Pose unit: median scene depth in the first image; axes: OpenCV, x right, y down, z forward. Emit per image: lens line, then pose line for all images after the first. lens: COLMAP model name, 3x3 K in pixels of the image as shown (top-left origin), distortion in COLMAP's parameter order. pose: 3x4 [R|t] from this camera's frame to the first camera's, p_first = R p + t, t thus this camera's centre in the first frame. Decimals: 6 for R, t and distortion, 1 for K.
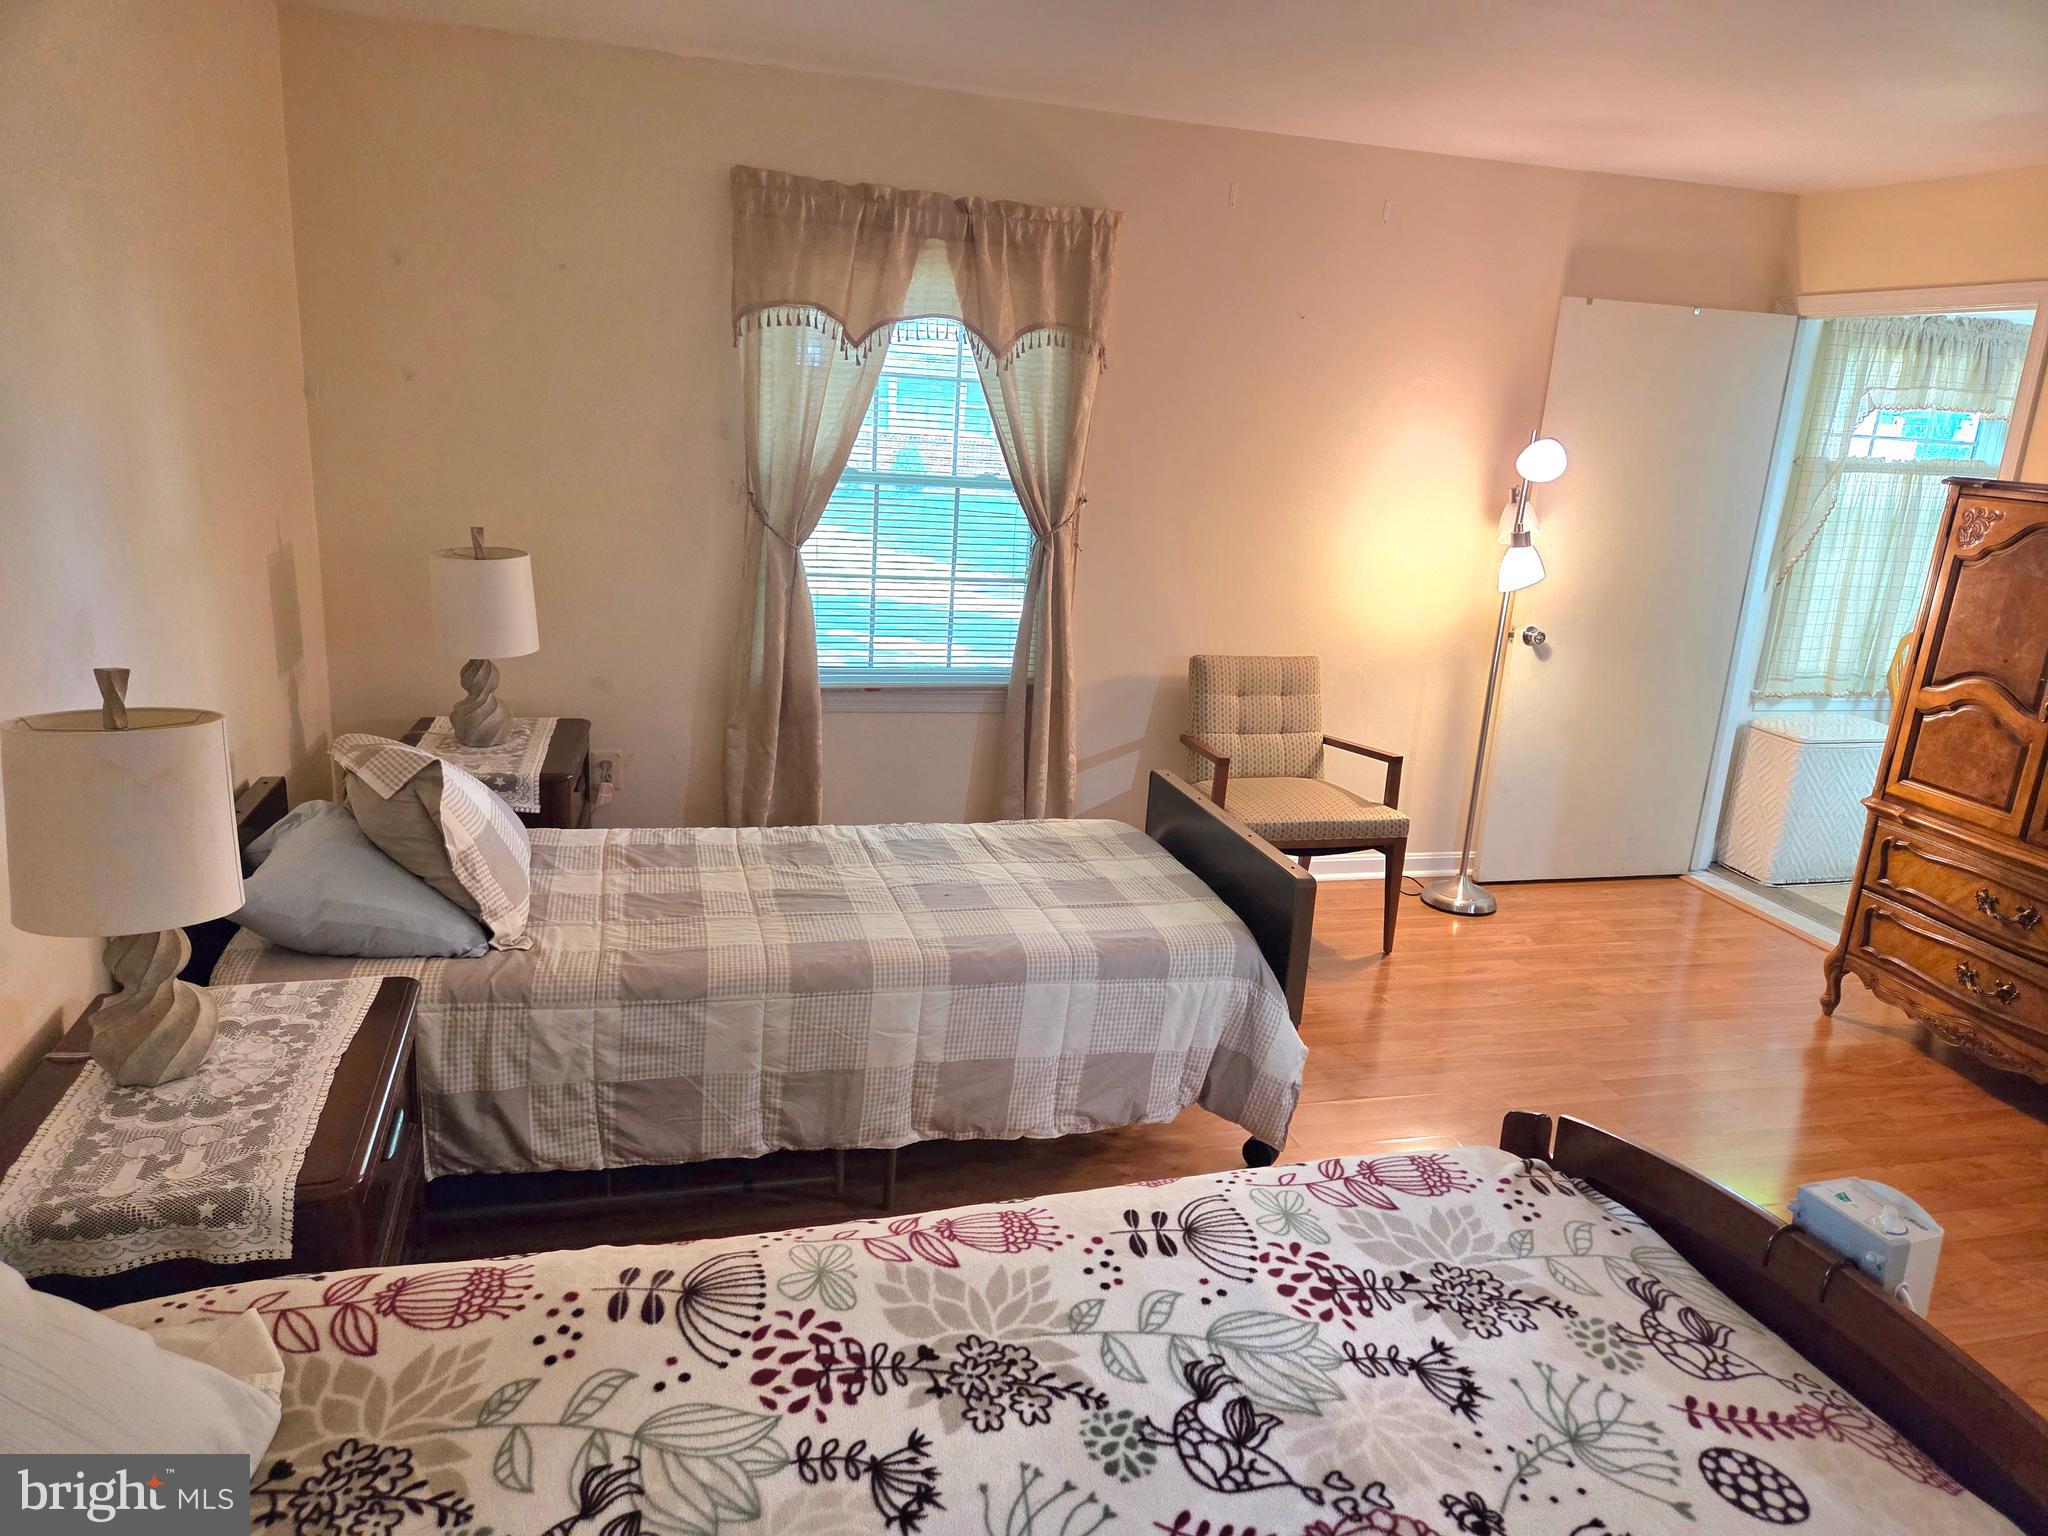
lens RADIAL K [[1377.0, 0, 1031.2], [0, 1377.0, 779.6], [0, 0, 1]] dist [0.075881, -0.068785]
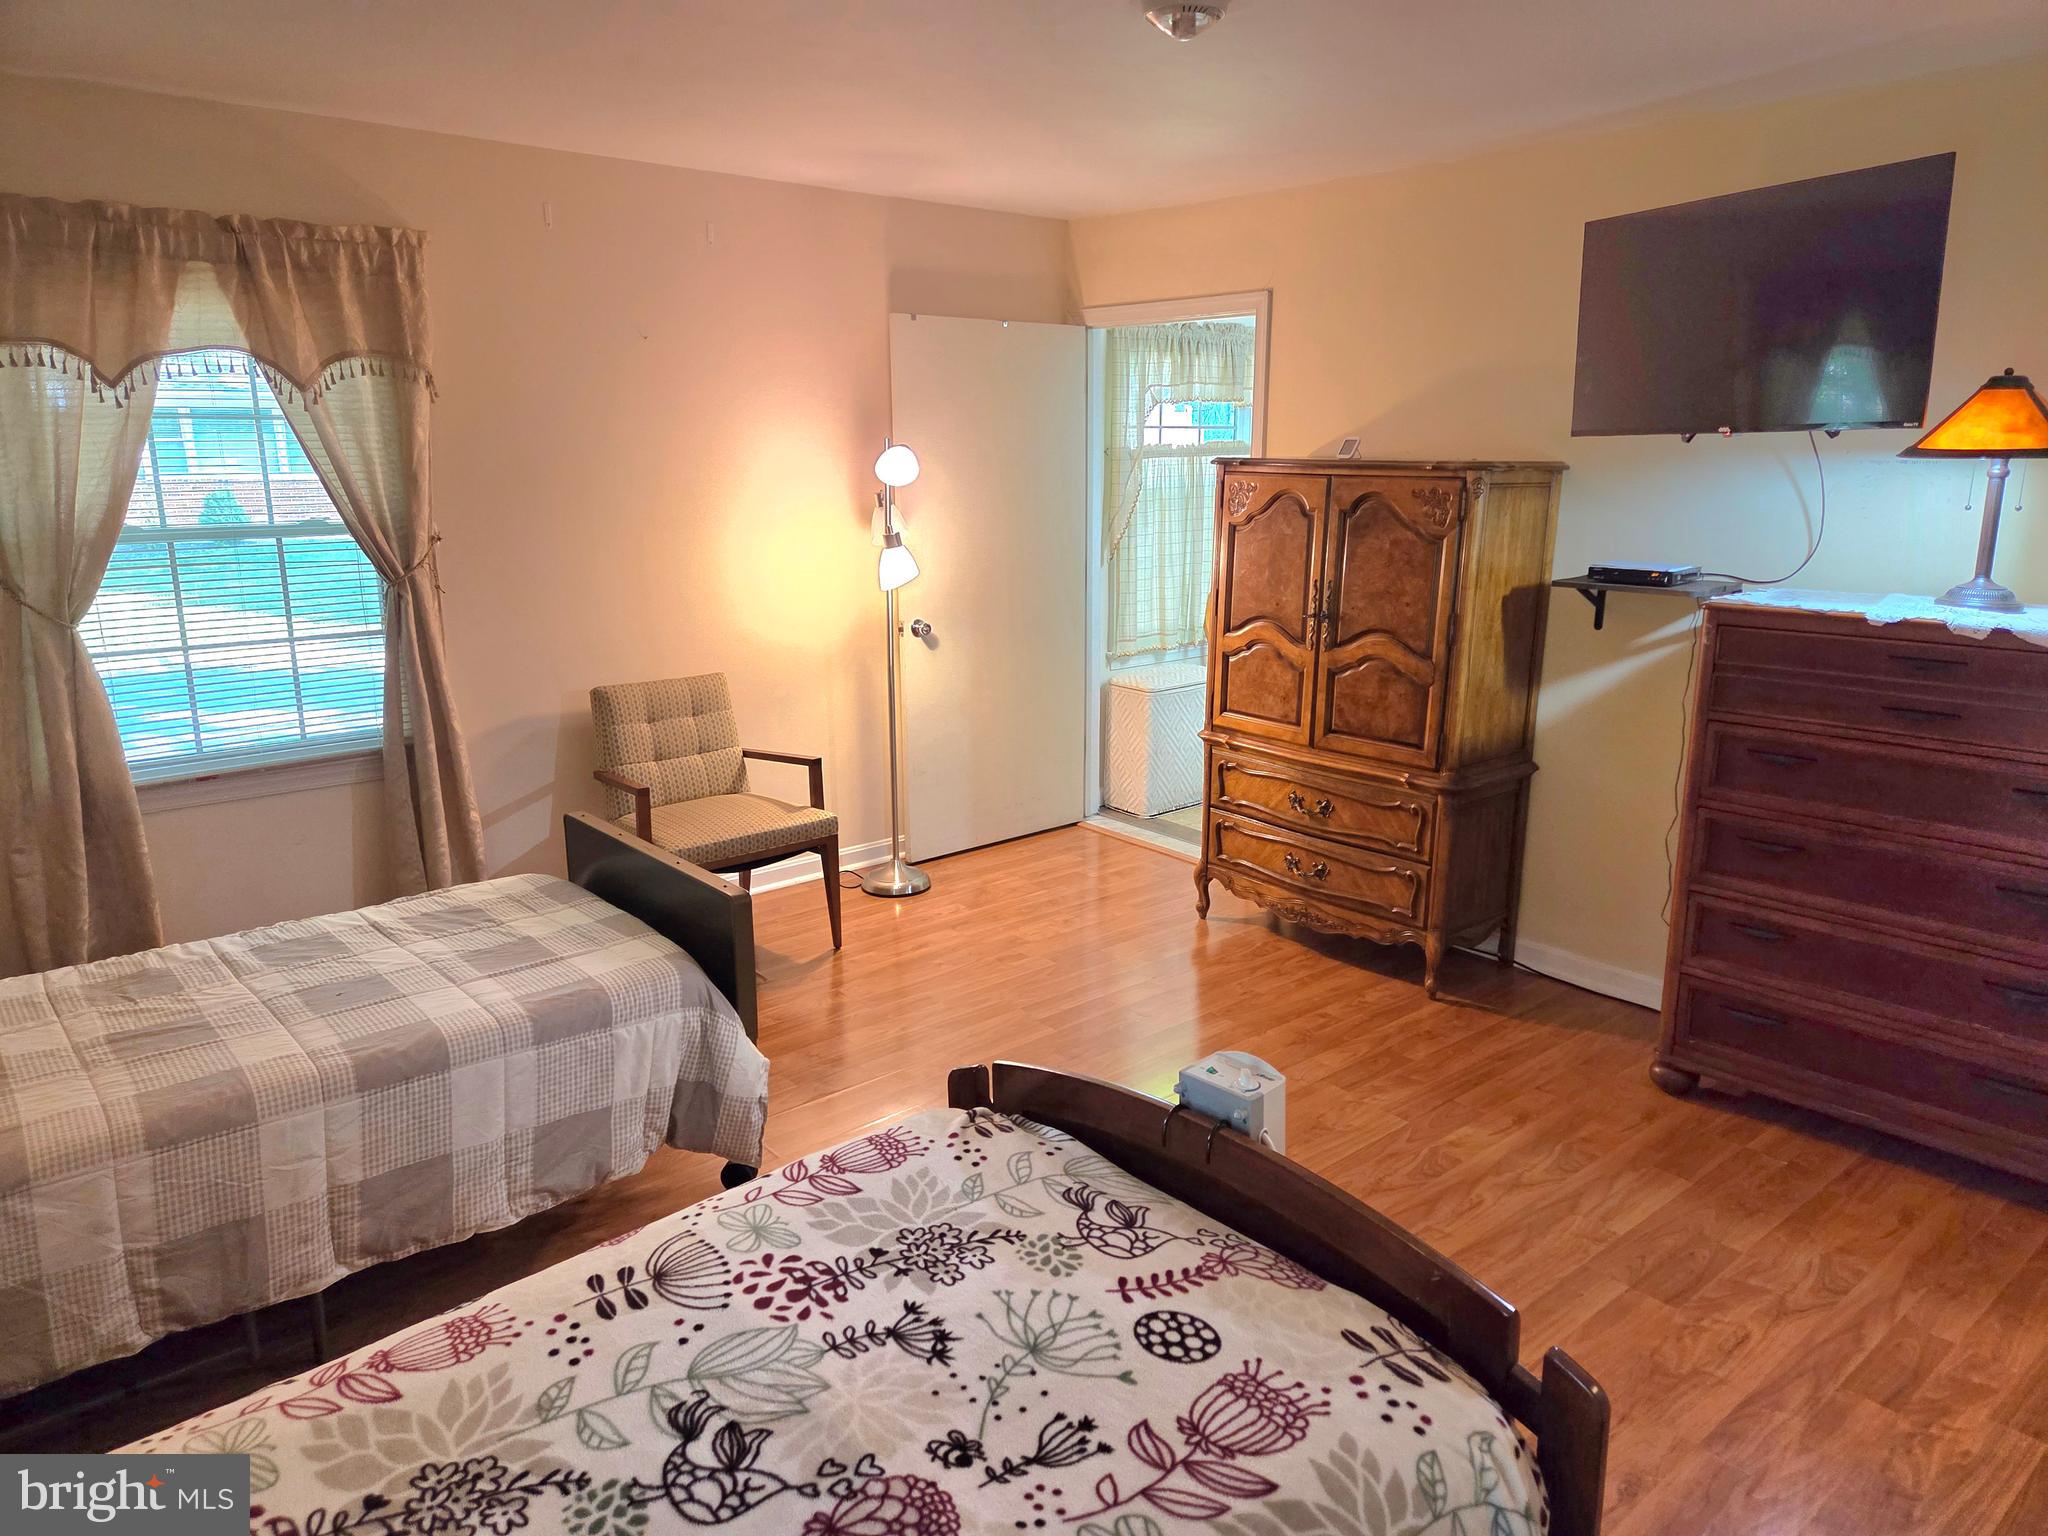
lens RADIAL K [[1377.0, 0, 1065.0], [0, 1377.0, 762.9], [0, 0, 1]] dist [0.075881, -0.068785]
pose [[0.900324, -0.160341, 0.404608, 0.017055], [0.167424, 0.985719, 0.018080, -0.001165], [-0.401729, 0.051463, 0.914311, -0.018292]]
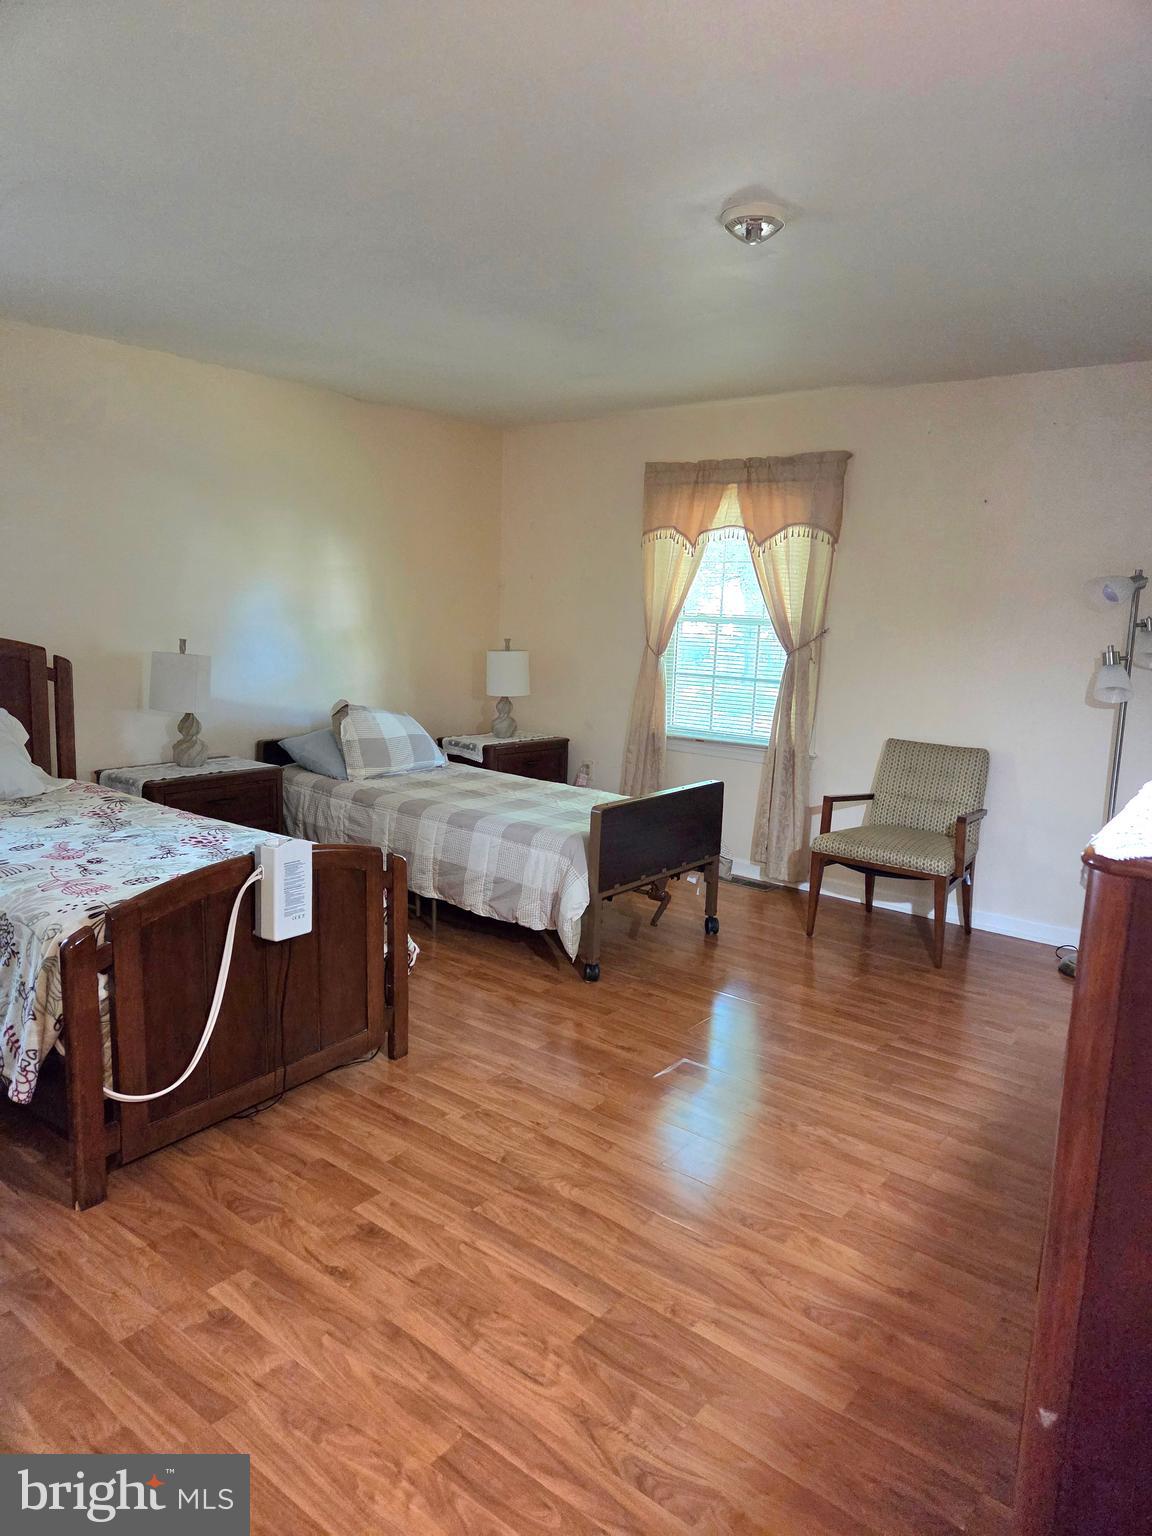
lens RADIAL K [[1032.8, 0, 570.4], [0, 1032.8, 780.2], [0, 0, 1]] dist [0.075881, -0.068785]
pose [[0.576969, 0.099915, -0.810632, 1.075288], [-0.212404, 0.976697, -0.030796, 0.073245], [0.788664, 0.189950, 0.584746, 0.162204]]
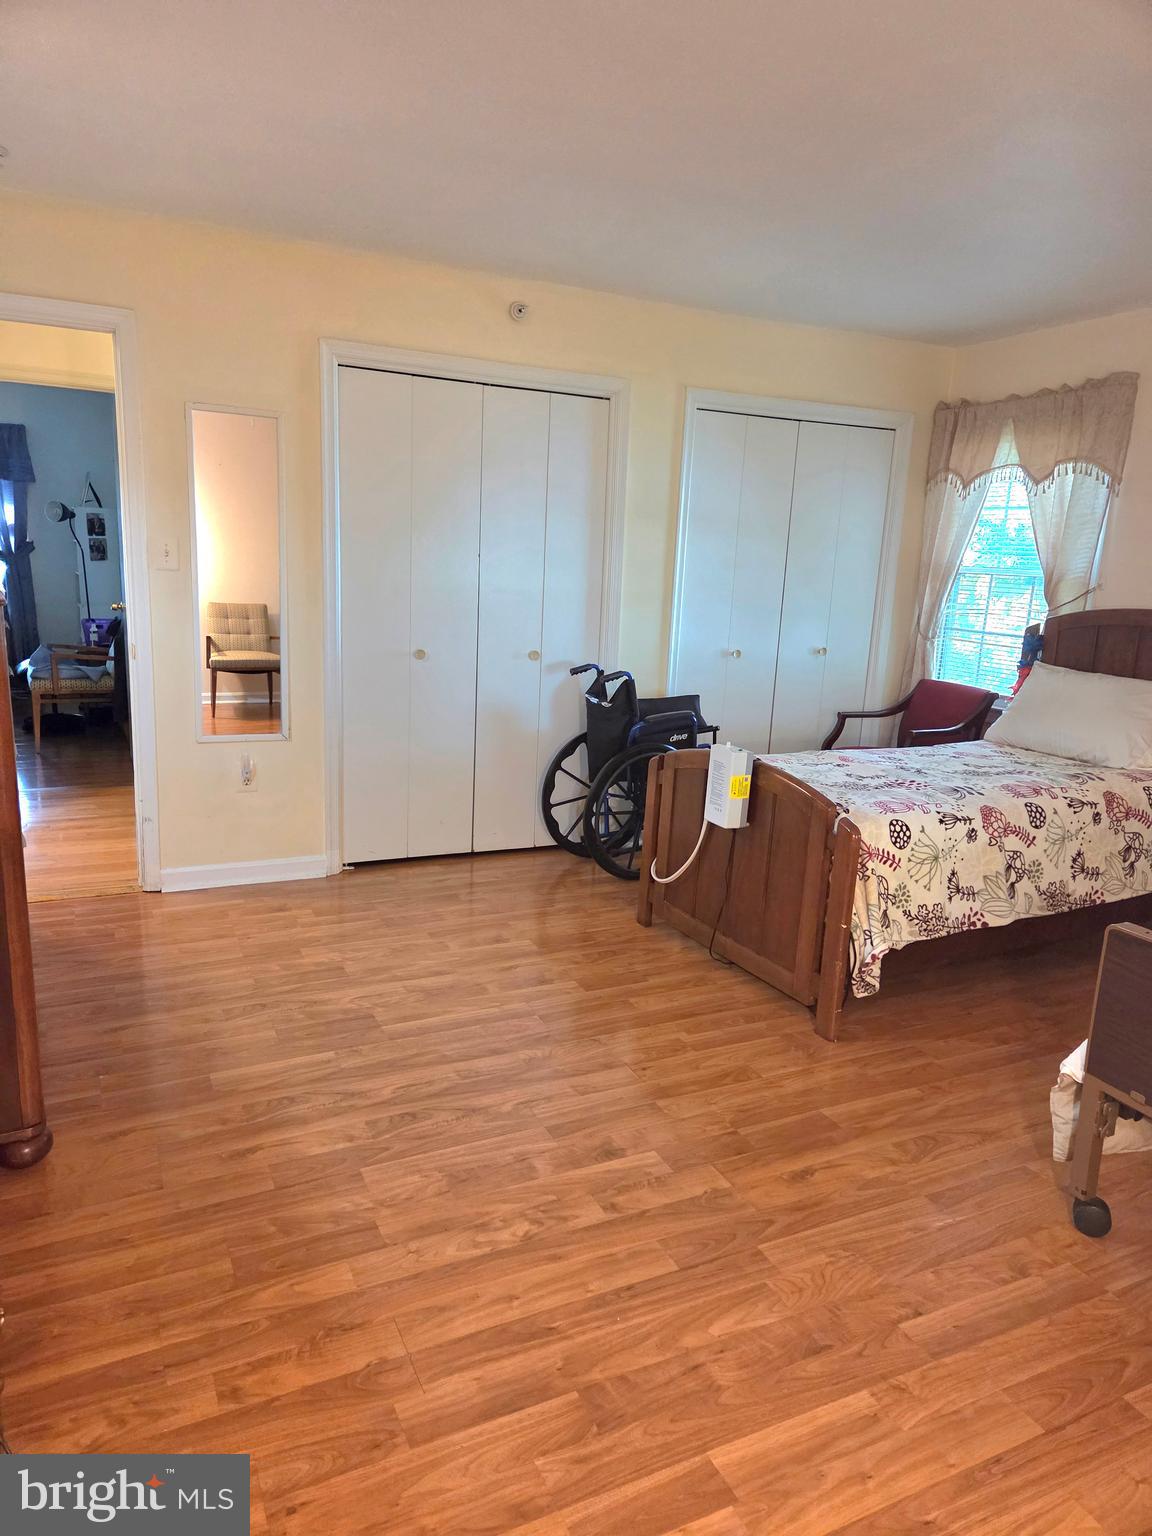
lens RADIAL K [[1032.8, 0, 569.4], [0, 1032.8, 771.5], [0, 0, 1]] dist [0.075881, -0.068785]
pose [[-0.981103, -0.067852, -0.181200, 0.615580], [-0.143754, 0.882445, 0.447912, -0.253552], [0.129507, 0.465496, -0.875523, 1.324359]]
